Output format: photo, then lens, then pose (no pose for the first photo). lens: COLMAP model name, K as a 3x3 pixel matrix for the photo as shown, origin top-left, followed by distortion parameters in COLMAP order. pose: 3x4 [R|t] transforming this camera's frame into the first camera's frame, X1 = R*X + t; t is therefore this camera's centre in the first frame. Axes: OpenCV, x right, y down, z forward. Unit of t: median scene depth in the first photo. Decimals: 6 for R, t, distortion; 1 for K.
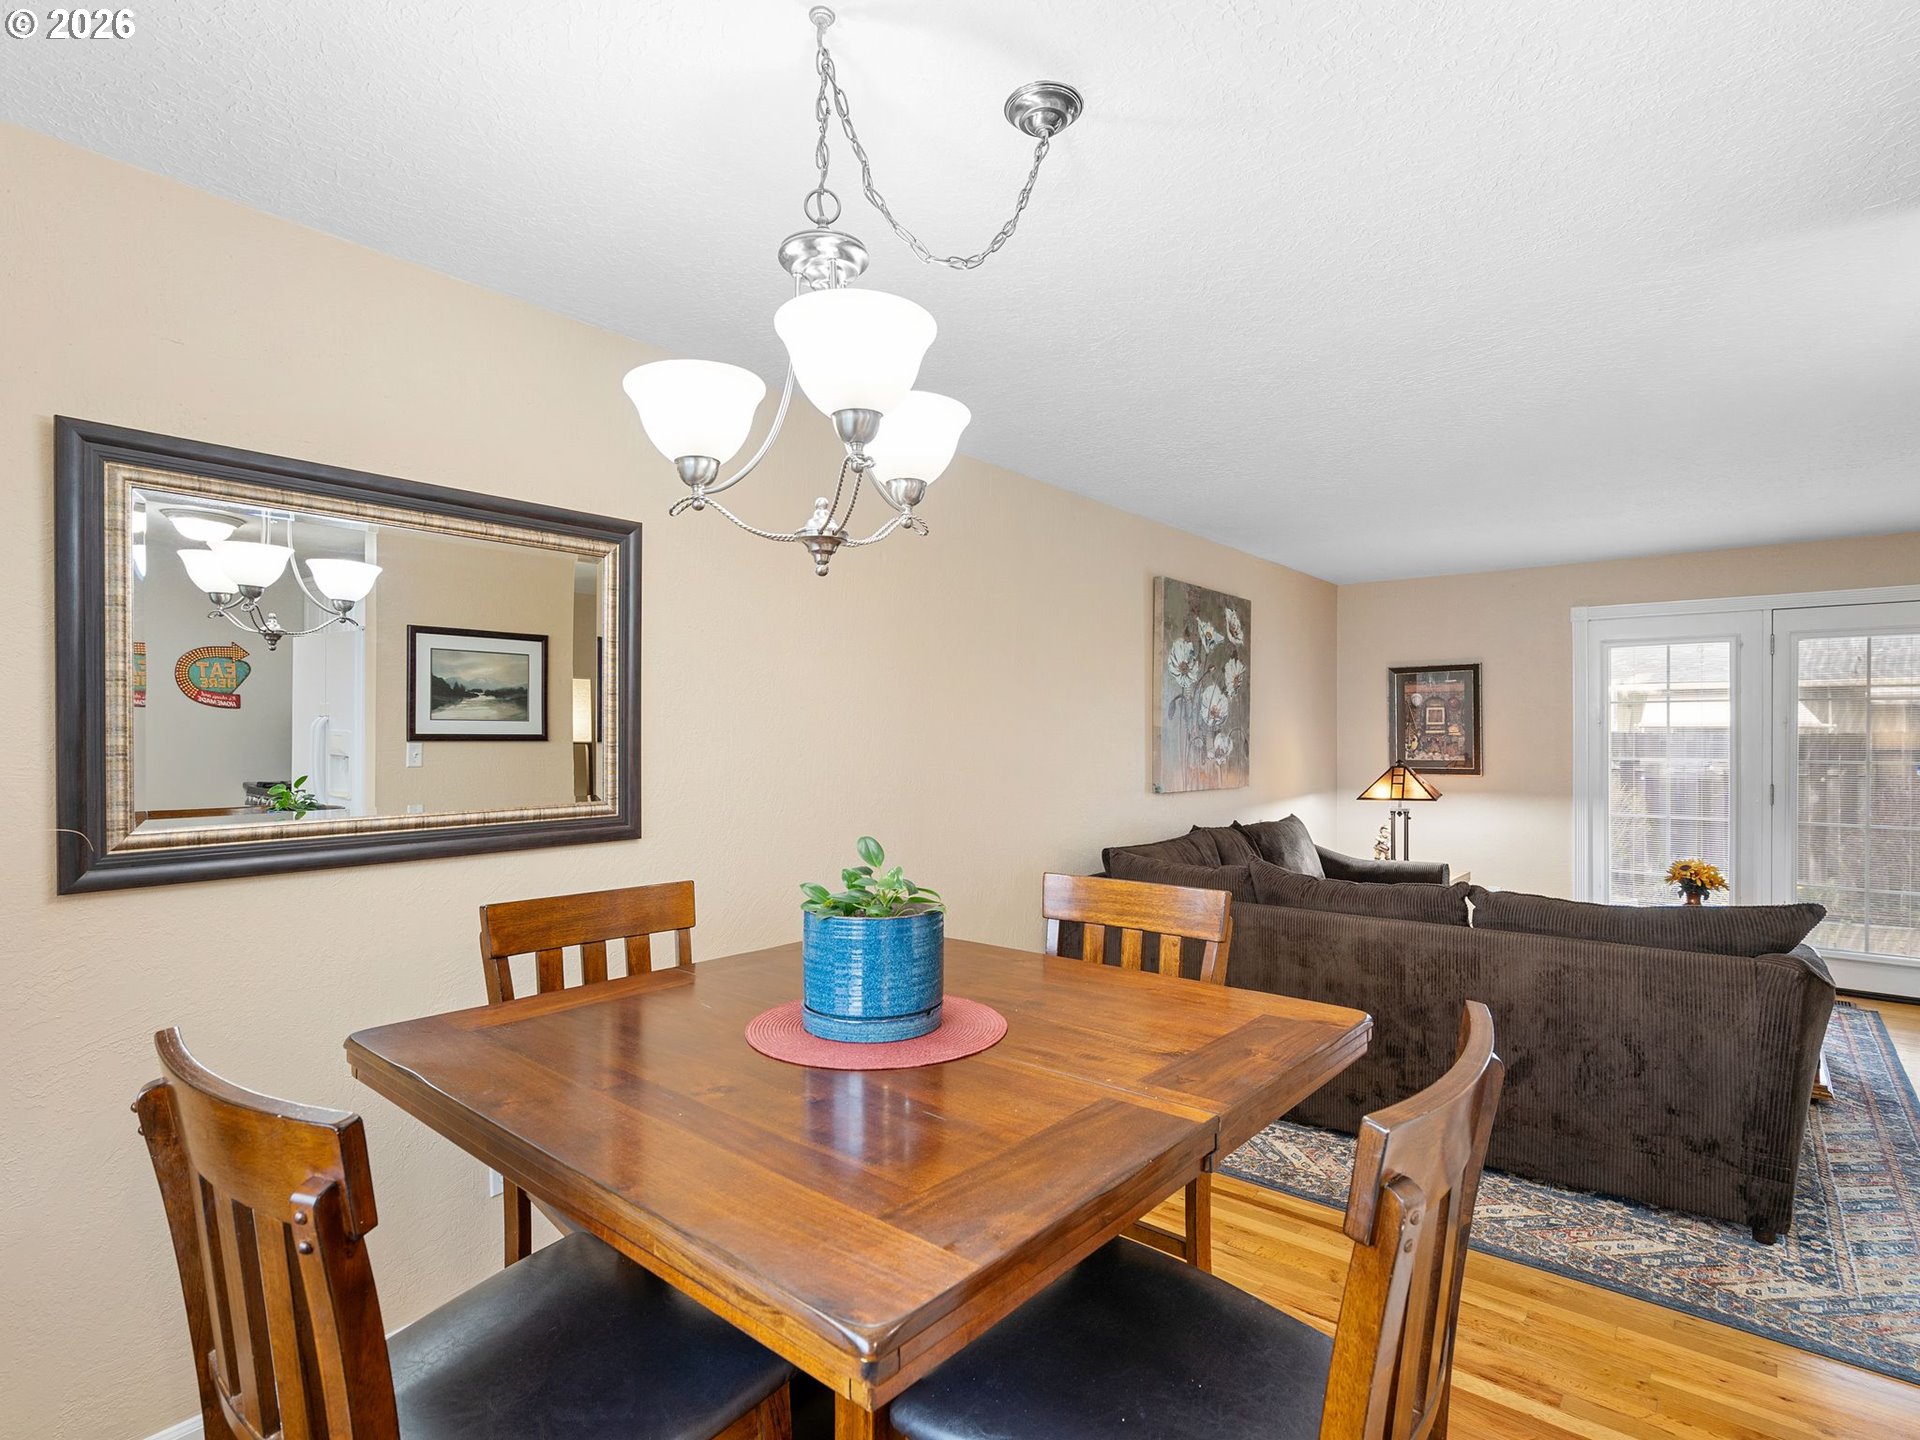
lens RADIAL K [[982.9, 0, 961.2], [0, 982.9, 729.8], [0, 0, 1]] dist [-0.002590, 0.003678]
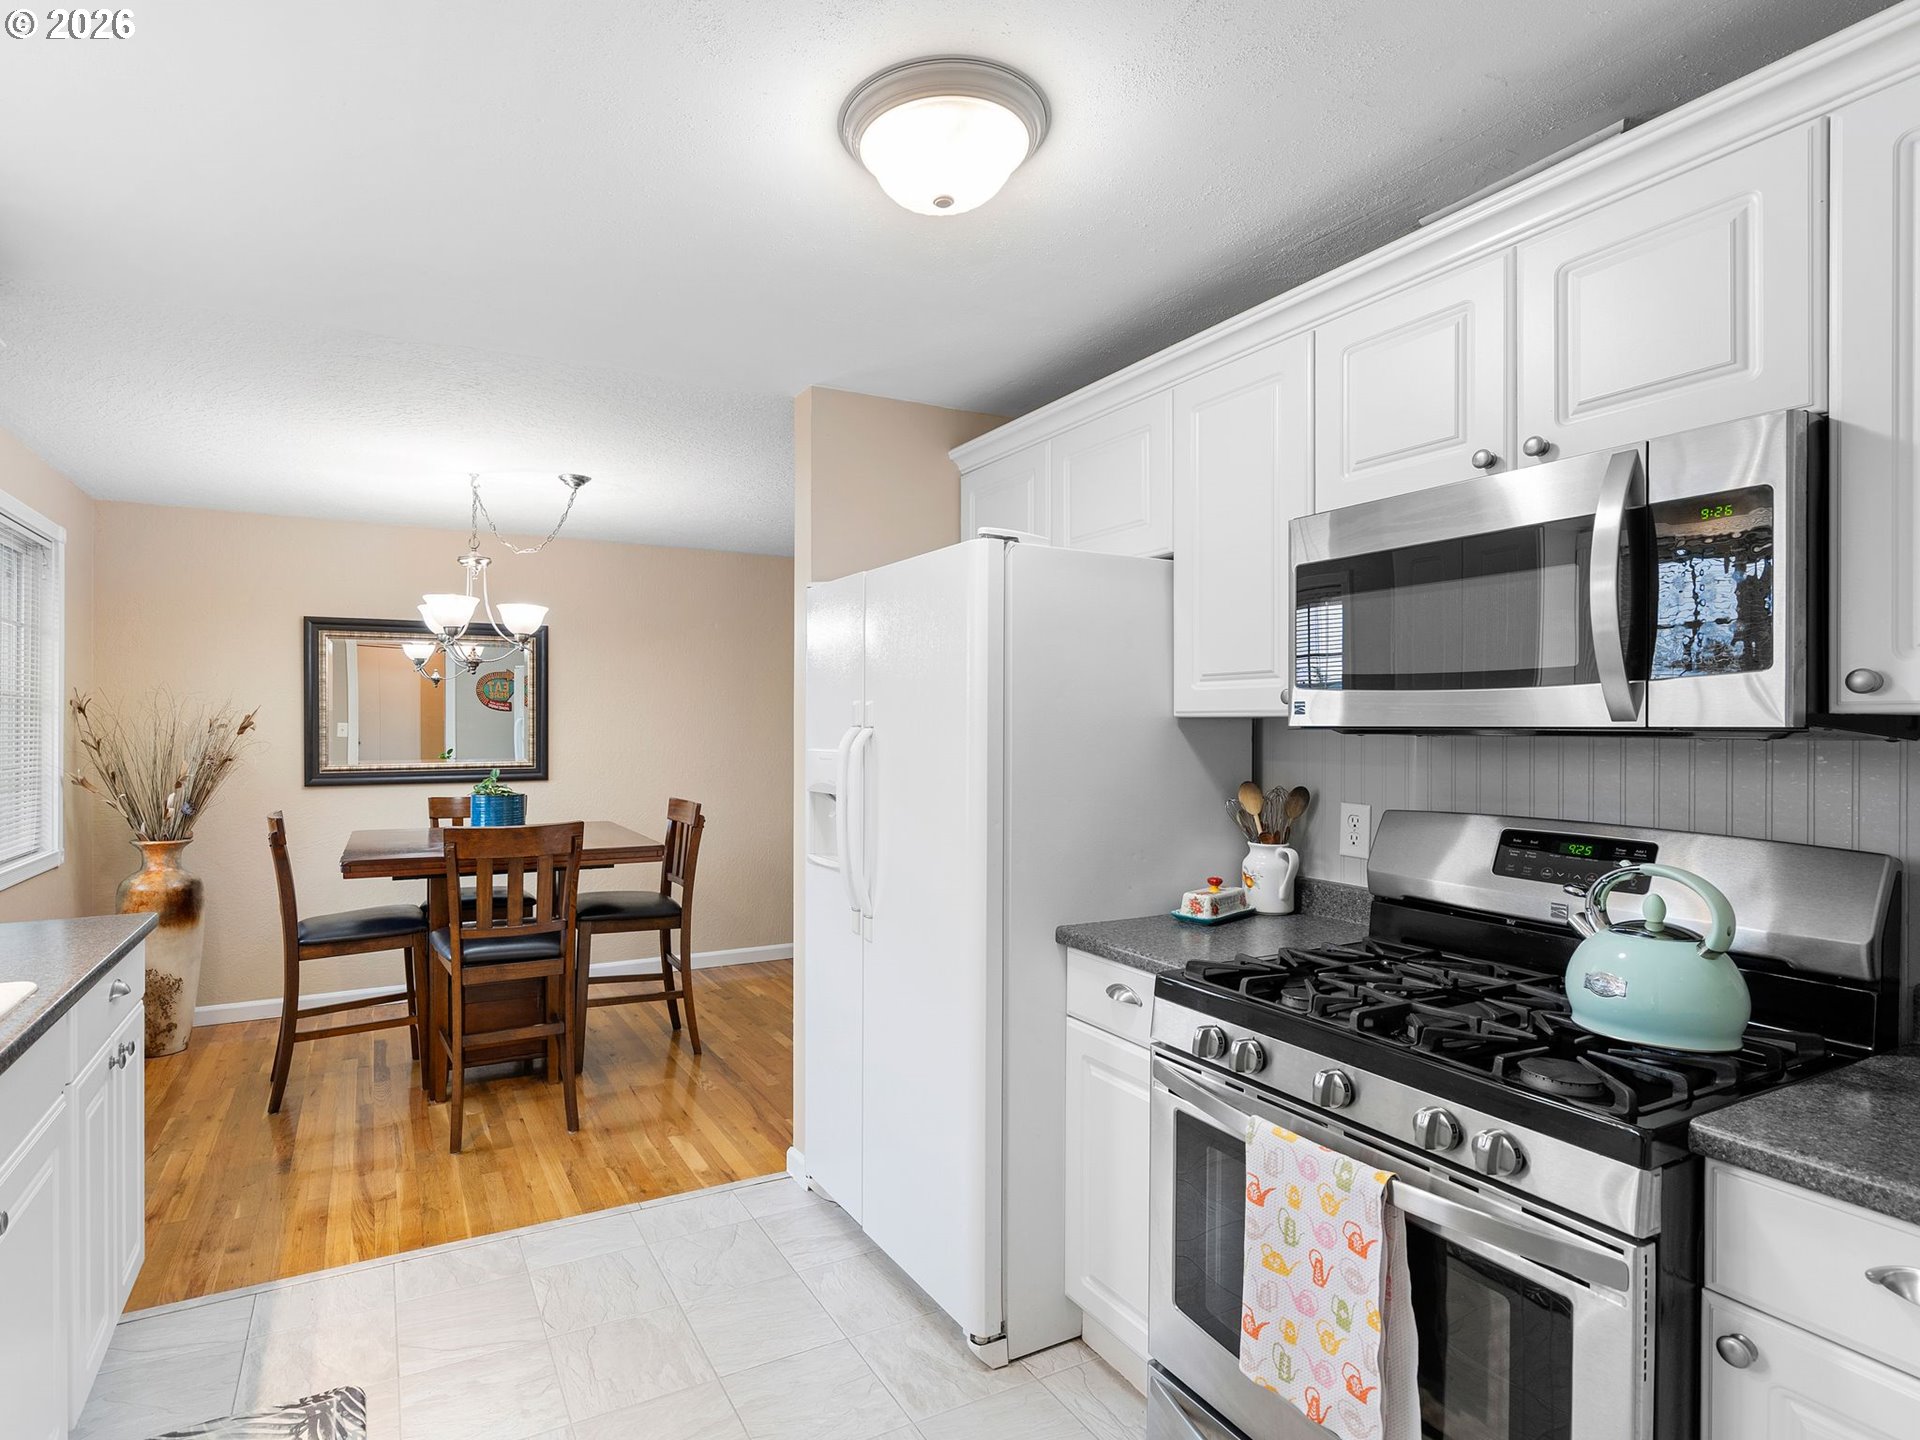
lens RADIAL K [[1004.7, 0, 882.1], [0, 1004.7, 733.1], [0, 0, 1]] dist [0.005550, 0.001024]
pose [[0.919884, 0.006886, -0.392131, 1.649459], [-0.003134, 0.999943, 0.010206, -0.017526], [0.392179, -0.008160, 0.919853, -0.953807]]
